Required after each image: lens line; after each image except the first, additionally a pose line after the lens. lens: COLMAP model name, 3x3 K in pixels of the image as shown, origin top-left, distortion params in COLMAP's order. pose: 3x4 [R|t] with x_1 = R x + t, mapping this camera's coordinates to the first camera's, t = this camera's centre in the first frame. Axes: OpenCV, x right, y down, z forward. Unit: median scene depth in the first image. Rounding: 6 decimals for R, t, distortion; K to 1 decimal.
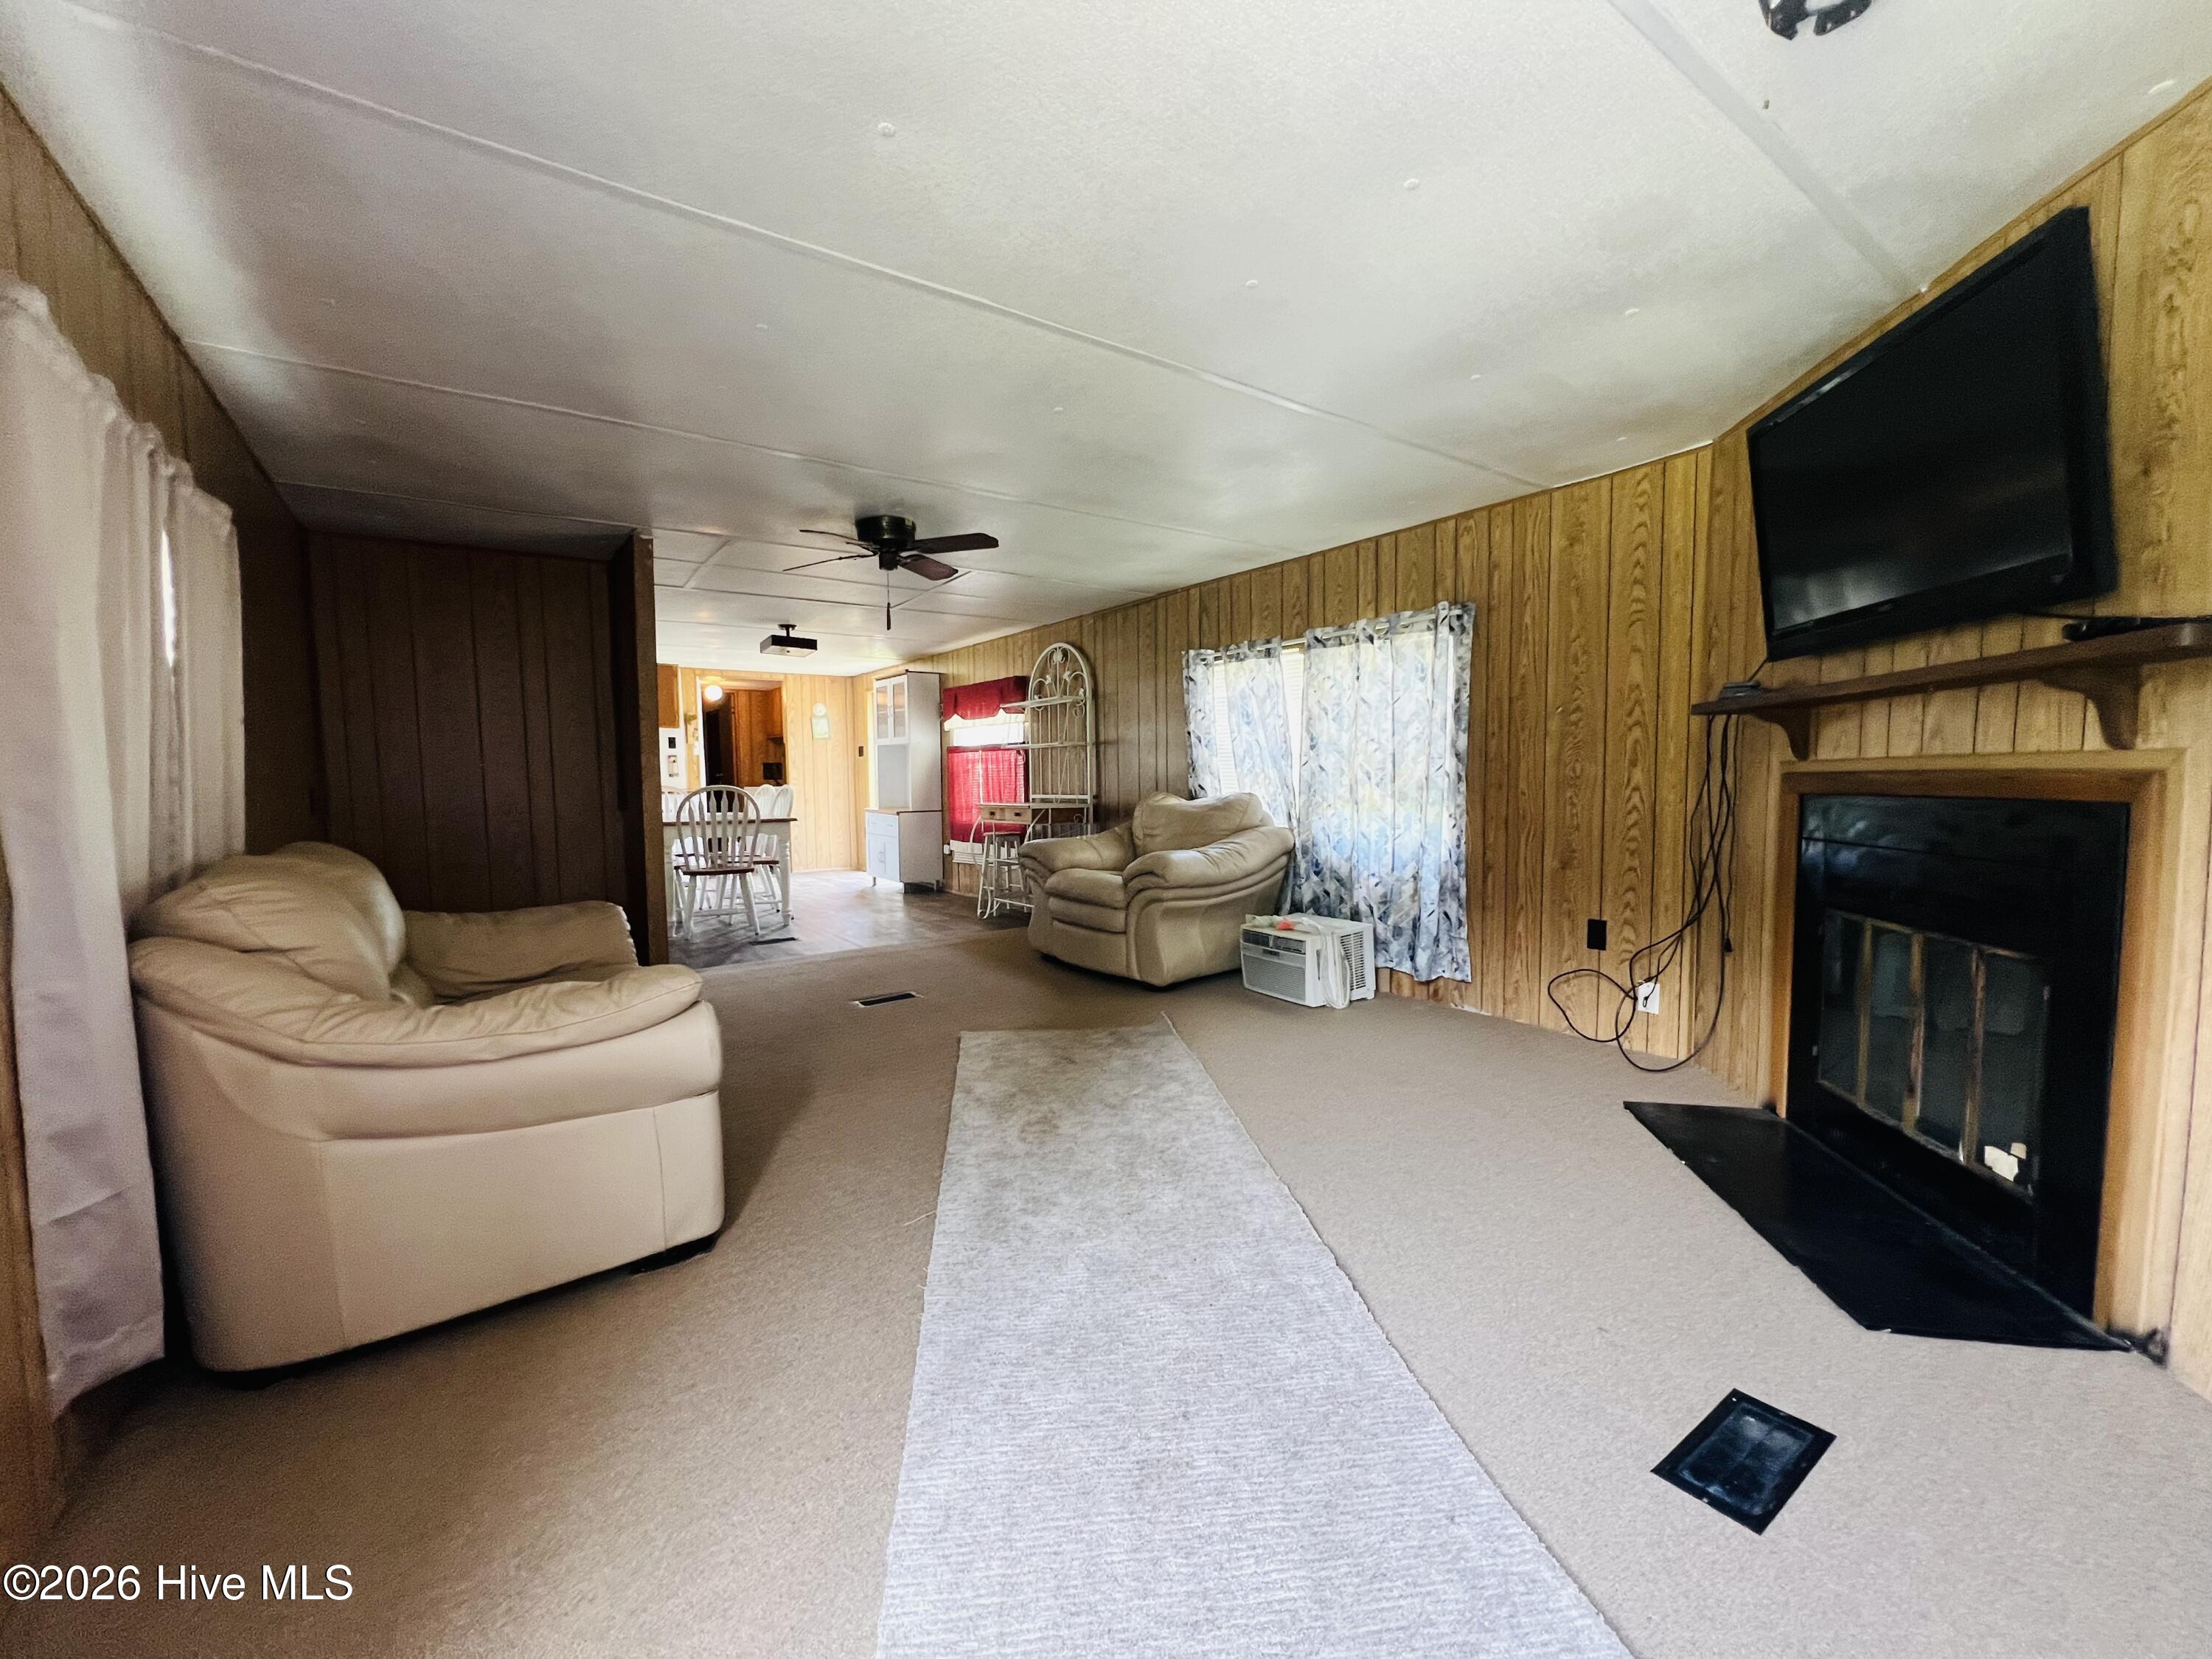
lens RADIAL K [[886.5, 0, 1106.0], [0, 886.5, 829.5], [0, 0, 1]] dist [-0.000427, -0.000066]
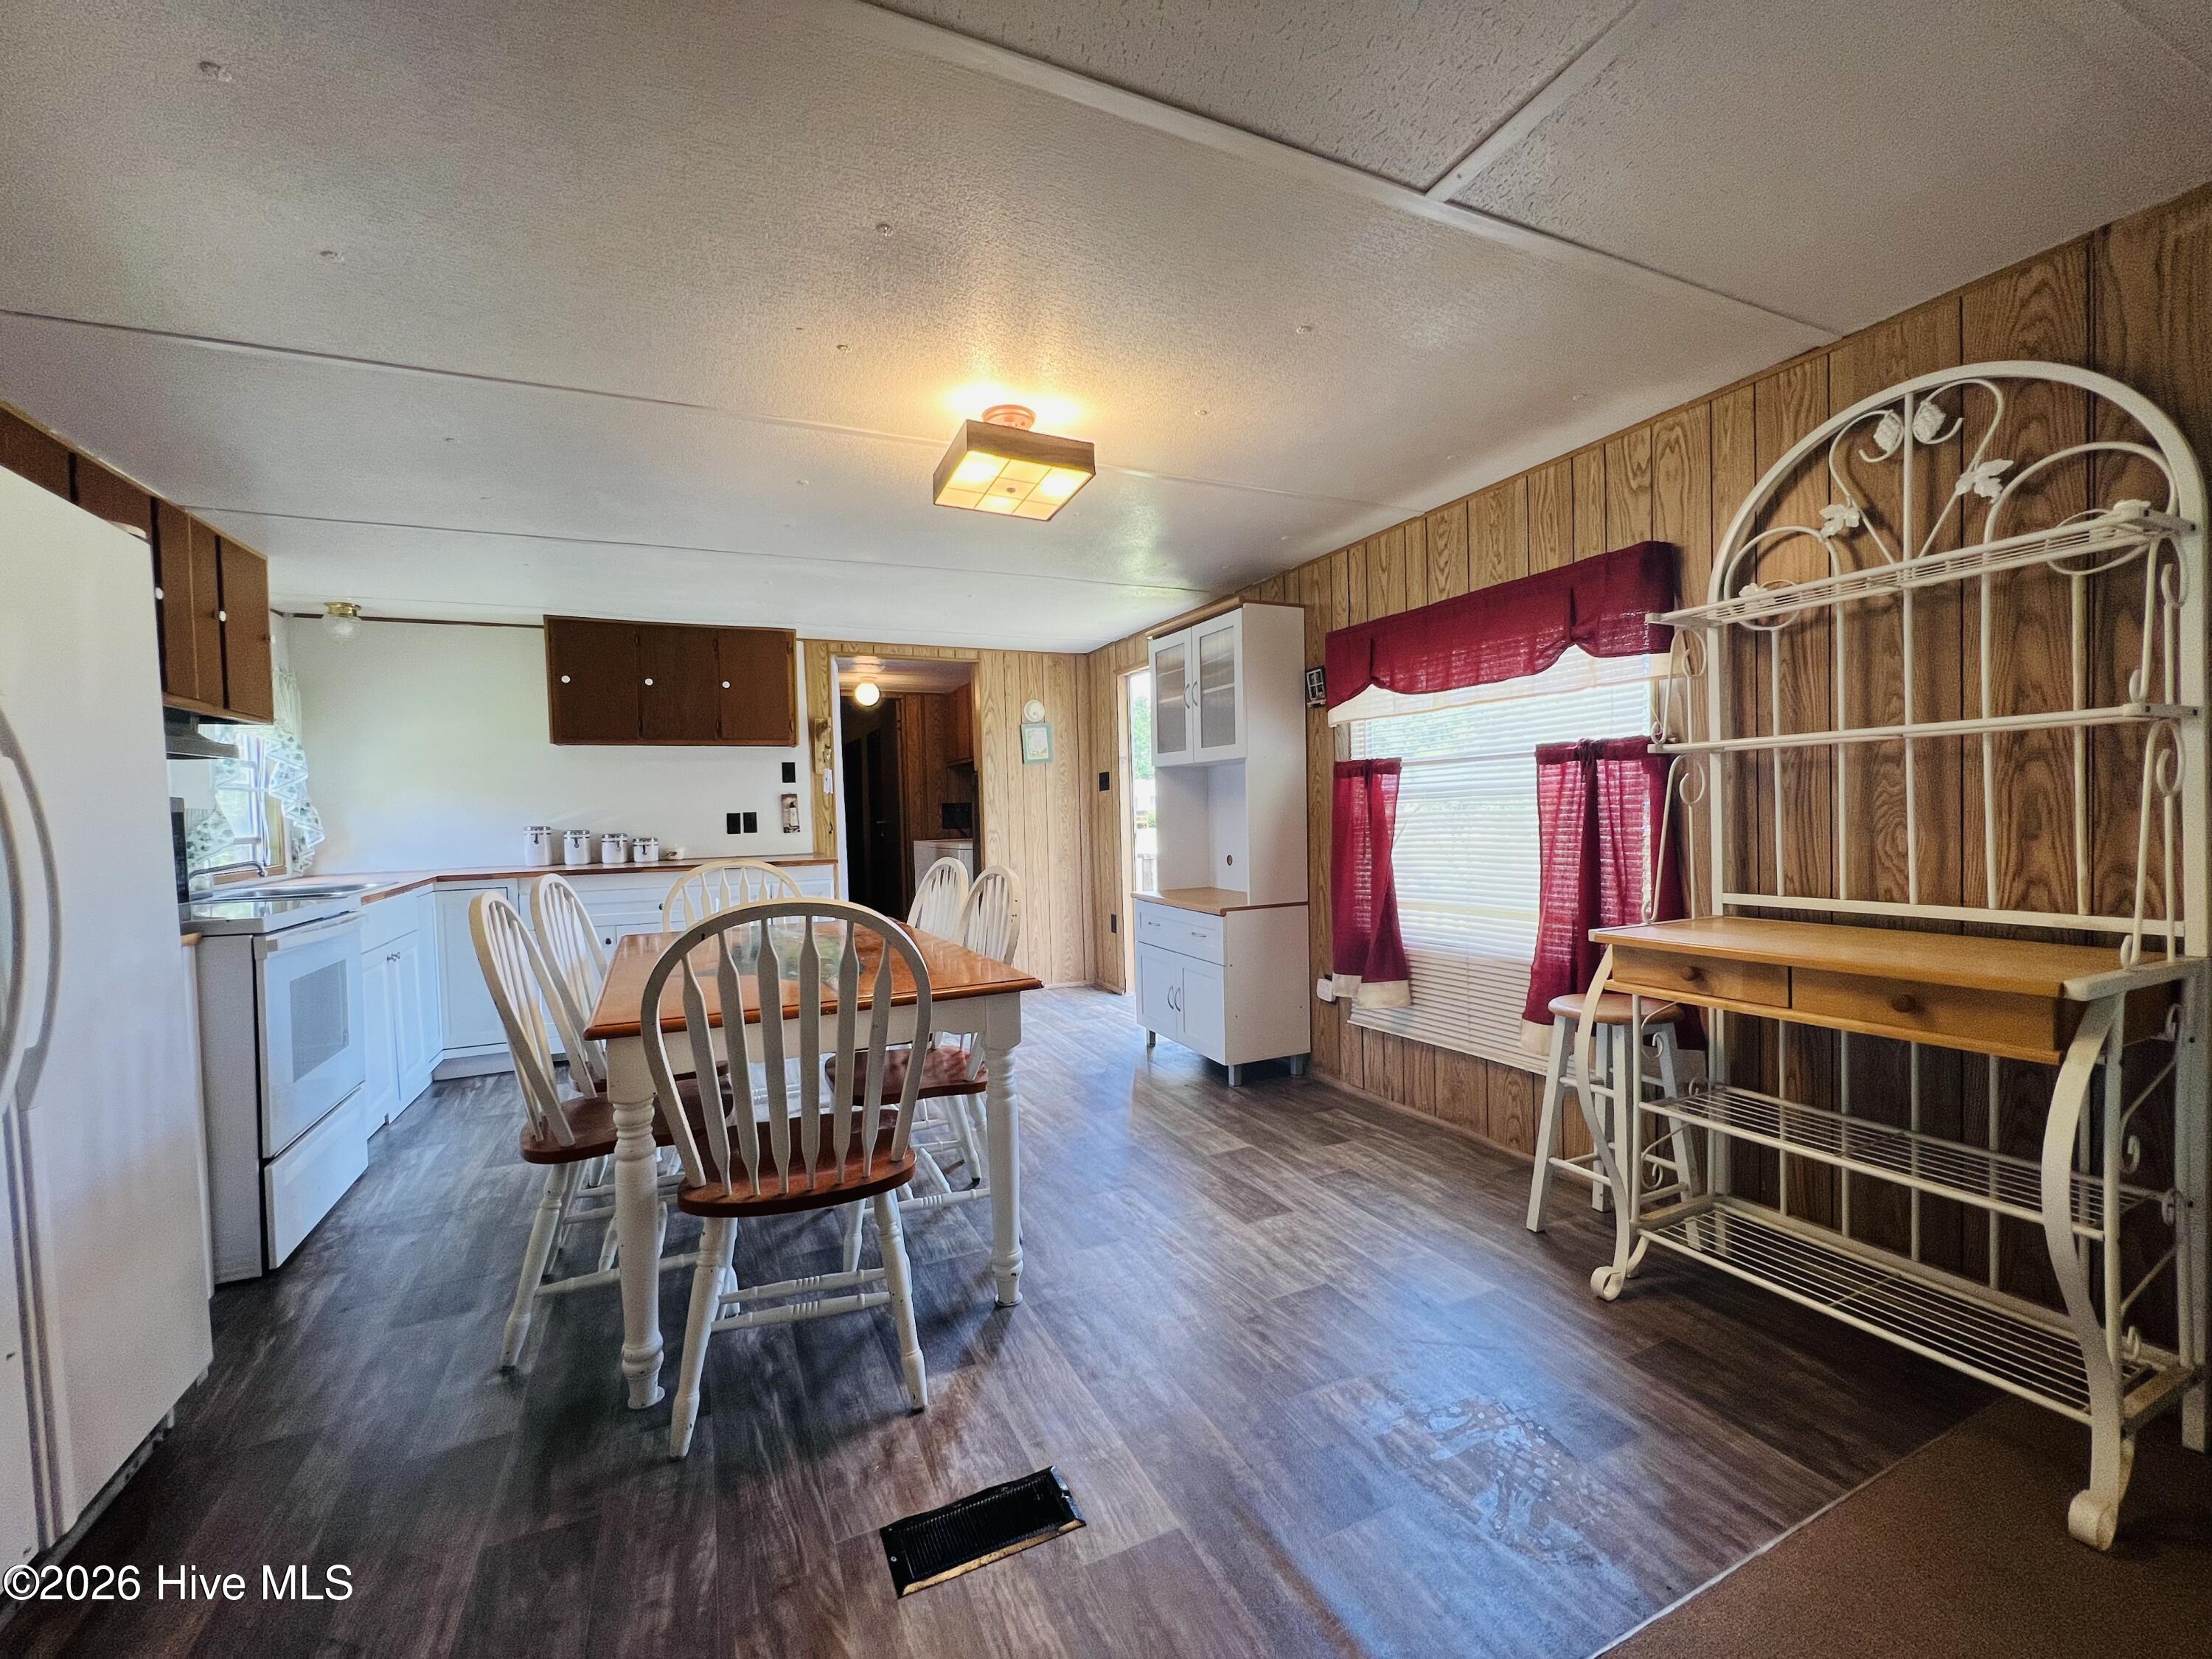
lens RADIAL K [[886.5, 0, 1106.0], [0, 886.5, 829.5], [0, 0, 1]] dist [-0.000427, -0.000066]
pose [[0.982402, -0.011119, -0.186447, -0.192993], [0.004085, 0.999267, -0.038068, -0.040499], [0.186733, 0.036636, 0.981727, 0.502098]]
